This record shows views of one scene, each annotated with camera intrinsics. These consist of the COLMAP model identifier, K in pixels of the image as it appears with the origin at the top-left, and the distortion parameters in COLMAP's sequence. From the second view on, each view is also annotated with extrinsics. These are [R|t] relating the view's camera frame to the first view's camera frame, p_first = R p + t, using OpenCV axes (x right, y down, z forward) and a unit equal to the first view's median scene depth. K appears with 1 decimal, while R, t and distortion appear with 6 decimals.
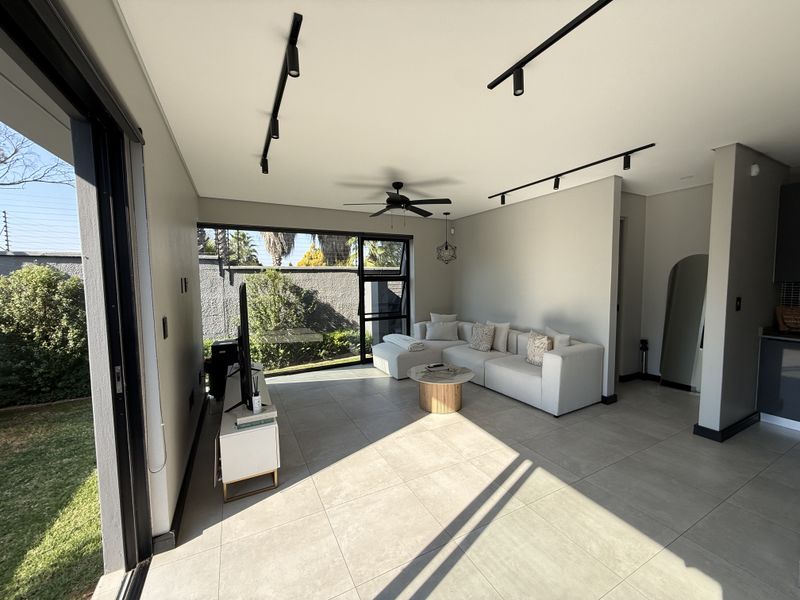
lens RADIAL K [[320.0, 0, 399.5], [0, 320.0, 303.3], [0, 0, 1]] dist [-0.001991, 0.000386]
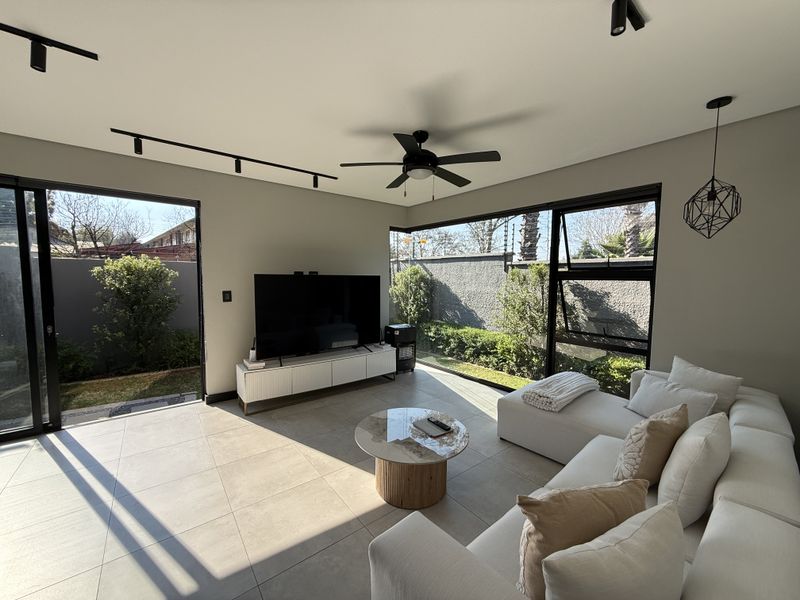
lens RADIAL K [[320.0, 0, 398.7], [0, 320.0, 302.4], [0, 0, 1]] dist [-0.001991, 0.000386]
pose [[0.180184, 0.092753, -0.979250, 0.655435], [-0.088639, 0.993025, 0.077748, -0.062006], [0.979631, 0.072790, 0.187149, 0.812149]]
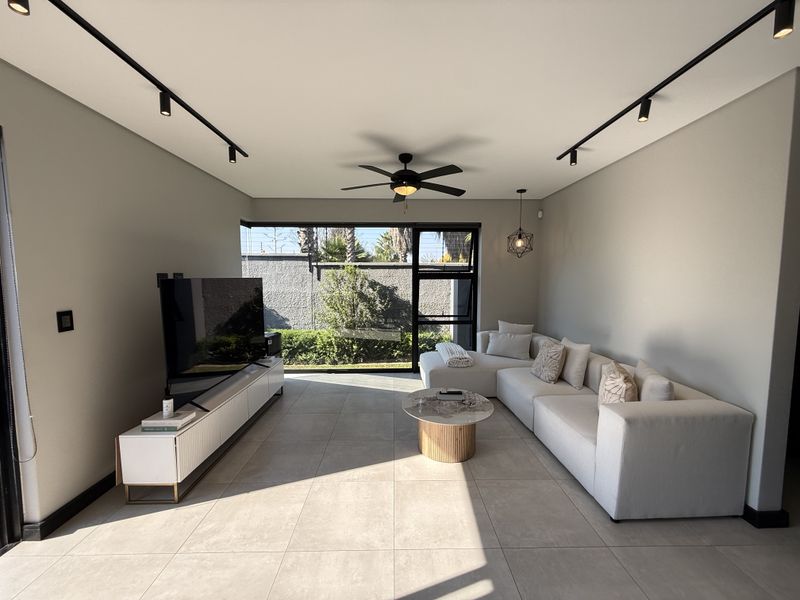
lens RADIAL K [[320.0, 0, 399.2], [0, 320.0, 302.2], [0, 0, 1]] dist [-0.001991, 0.000386]
pose [[0.895086, 0.047719, -0.443333, 0.331751], [-0.044915, 0.998849, 0.016831, -0.023939], [0.443626, 0.004847, 0.896199, 0.273313]]
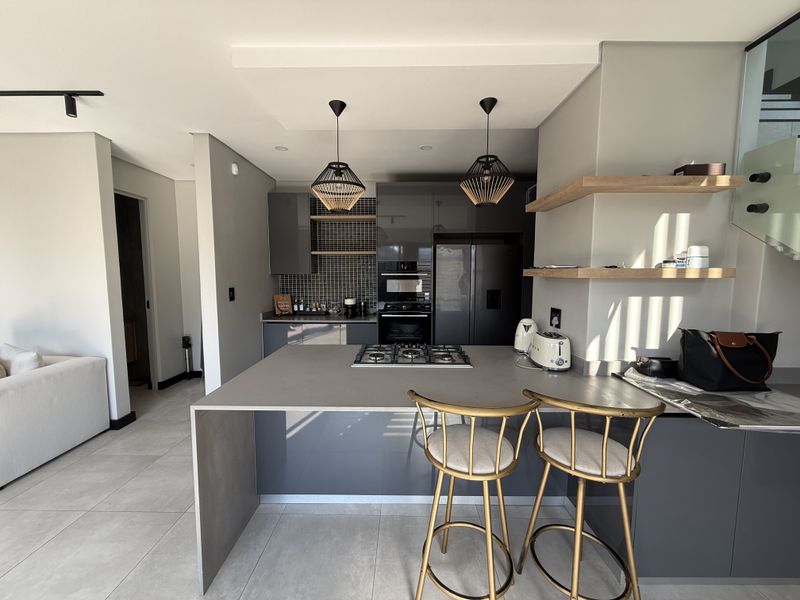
lens RADIAL K [[320.0, 0, 402.5], [0, 320.0, 300.1], [0, 0, 1]] dist [-0.001991, 0.000386]
pose [[0.472560, -0.063559, 0.879003, 0.296461], [0.055288, 0.997569, 0.042409, 0.005615], [-0.879562, 0.028557, 0.474926, 0.005006]]
